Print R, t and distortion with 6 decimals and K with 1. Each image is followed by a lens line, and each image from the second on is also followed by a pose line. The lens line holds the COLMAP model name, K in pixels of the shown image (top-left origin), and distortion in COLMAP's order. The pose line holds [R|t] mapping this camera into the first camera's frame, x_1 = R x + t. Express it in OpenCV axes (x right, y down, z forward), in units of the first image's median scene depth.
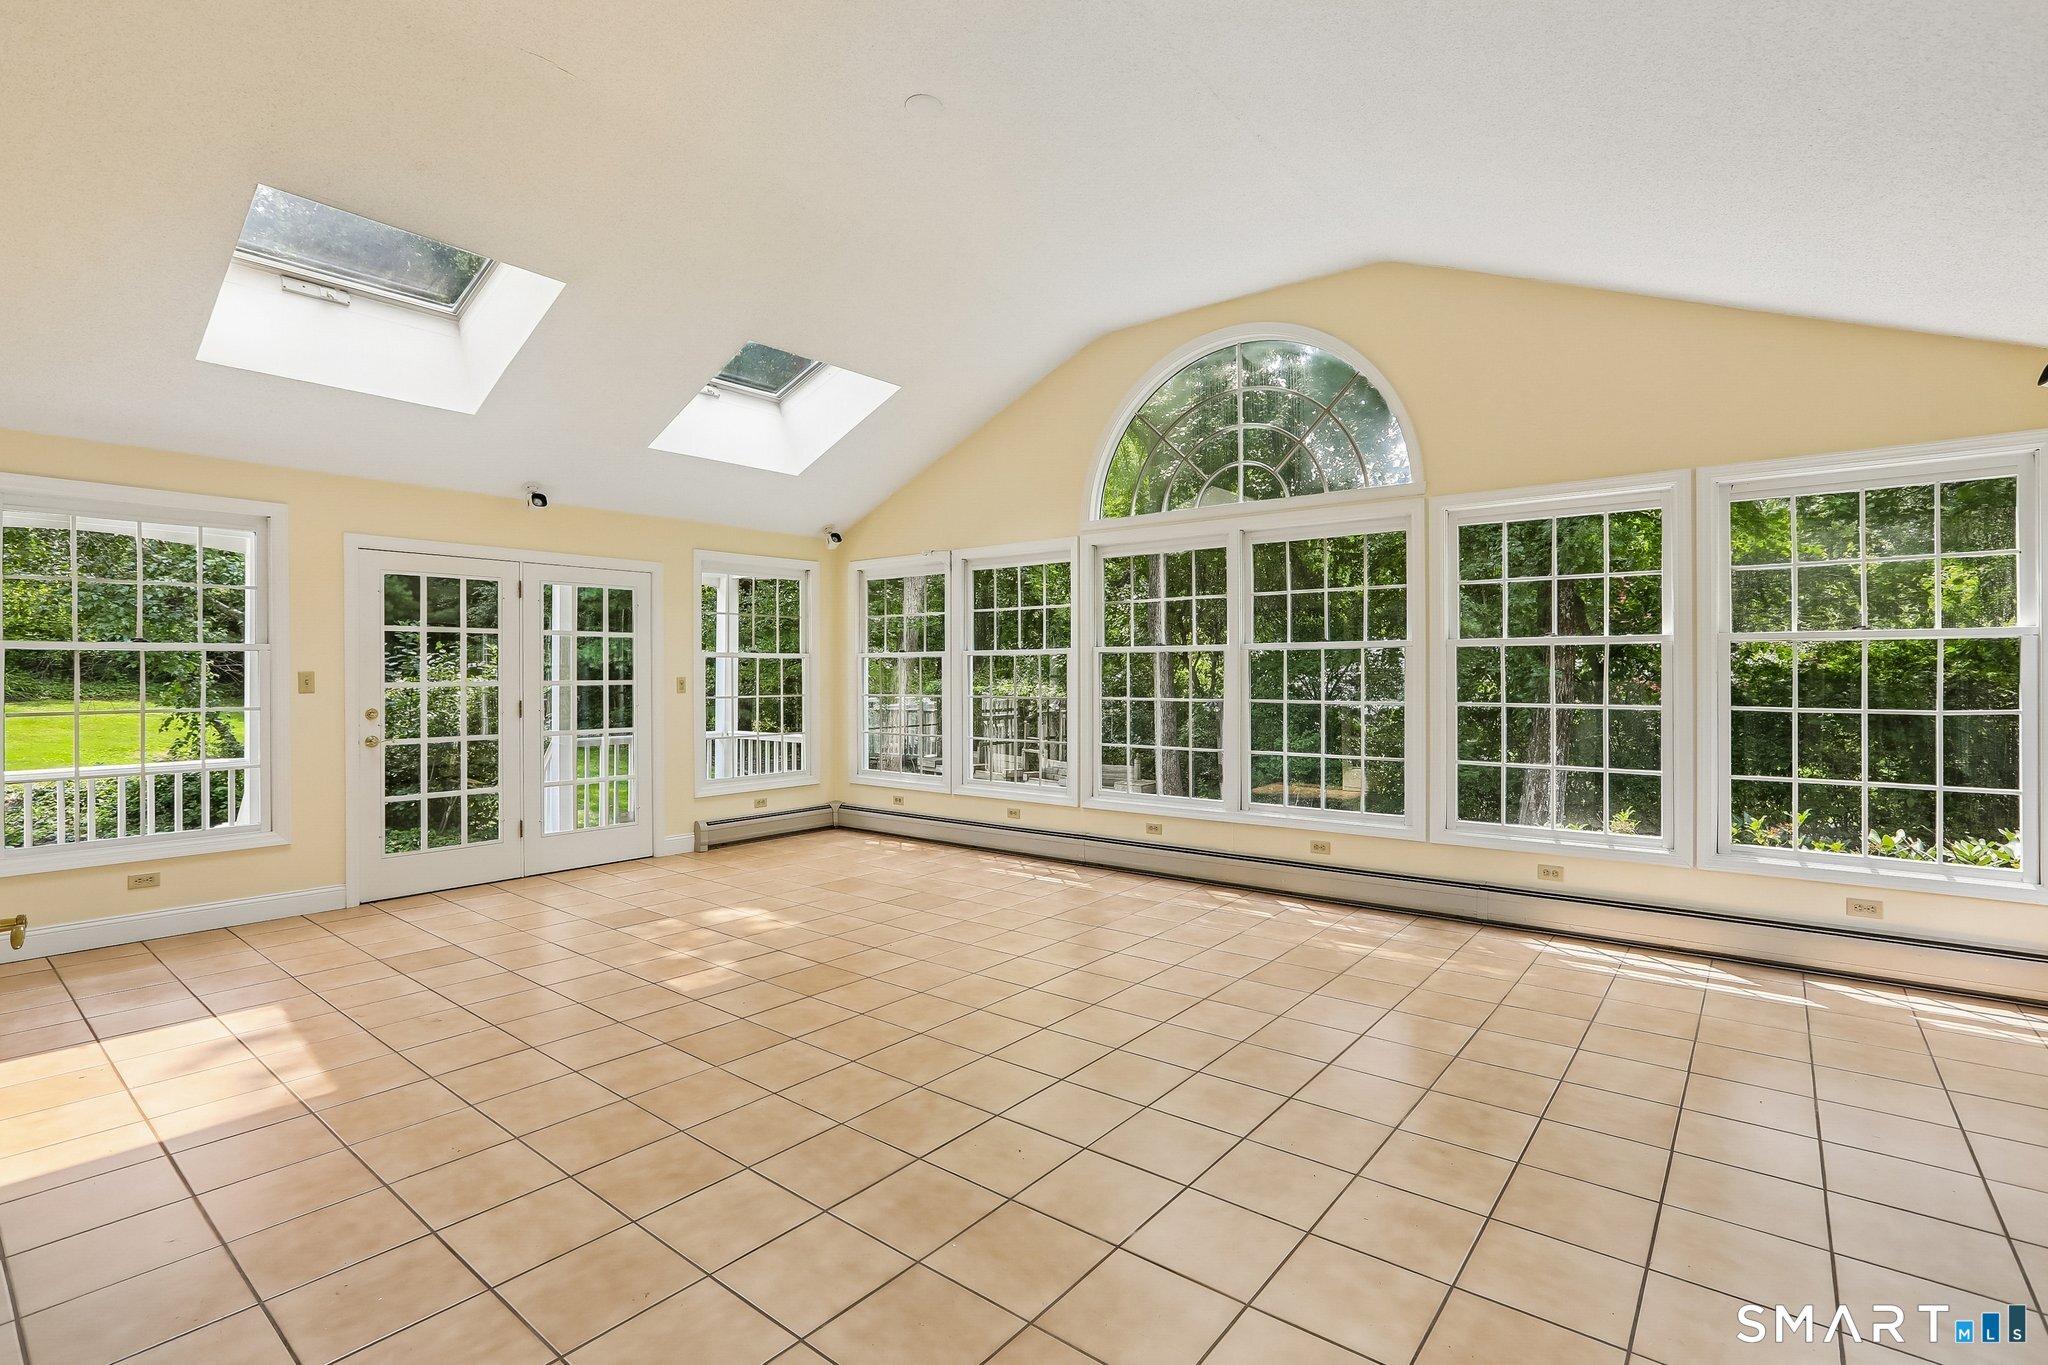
lens RADIAL K [[952.3, 0, 1034.2], [0, 952.3, 675.5], [0, 0, 1]] dist [-0.039749, 0.016713]
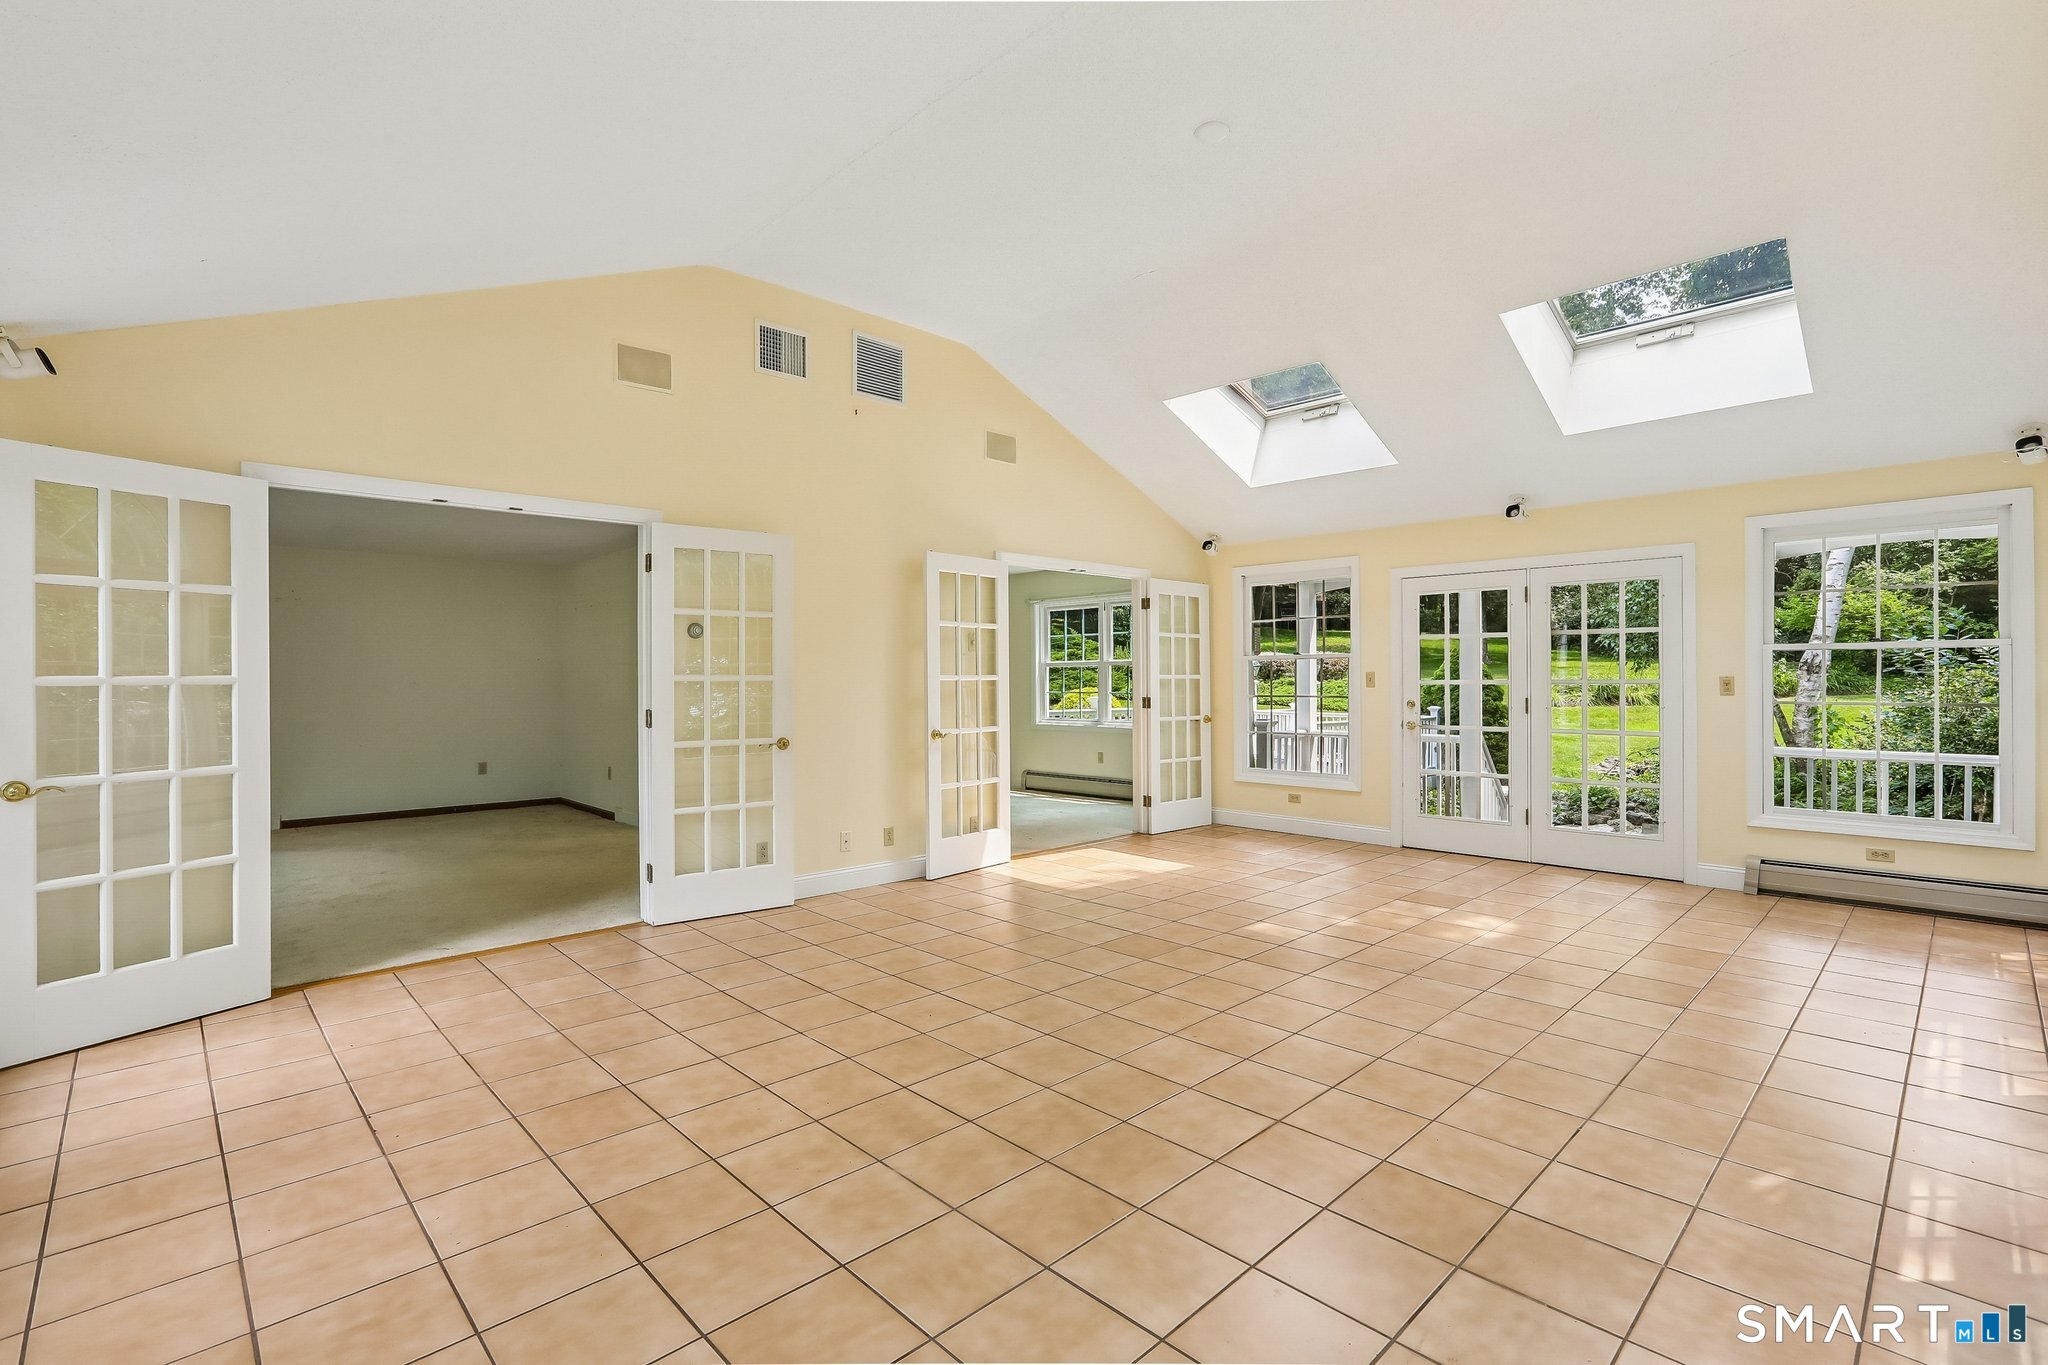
lens RADIAL K [[952.3, 0, 1034.6], [0, 952.3, 678.3], [0, 0, 1]] dist [-0.039749, 0.016713]
pose [[-0.140358, 0.004626, -0.990090, 0.901515], [0.003414, 0.999985, 0.004188, -0.002352], [0.990095, -0.002792, -0.140371, 0.897842]]
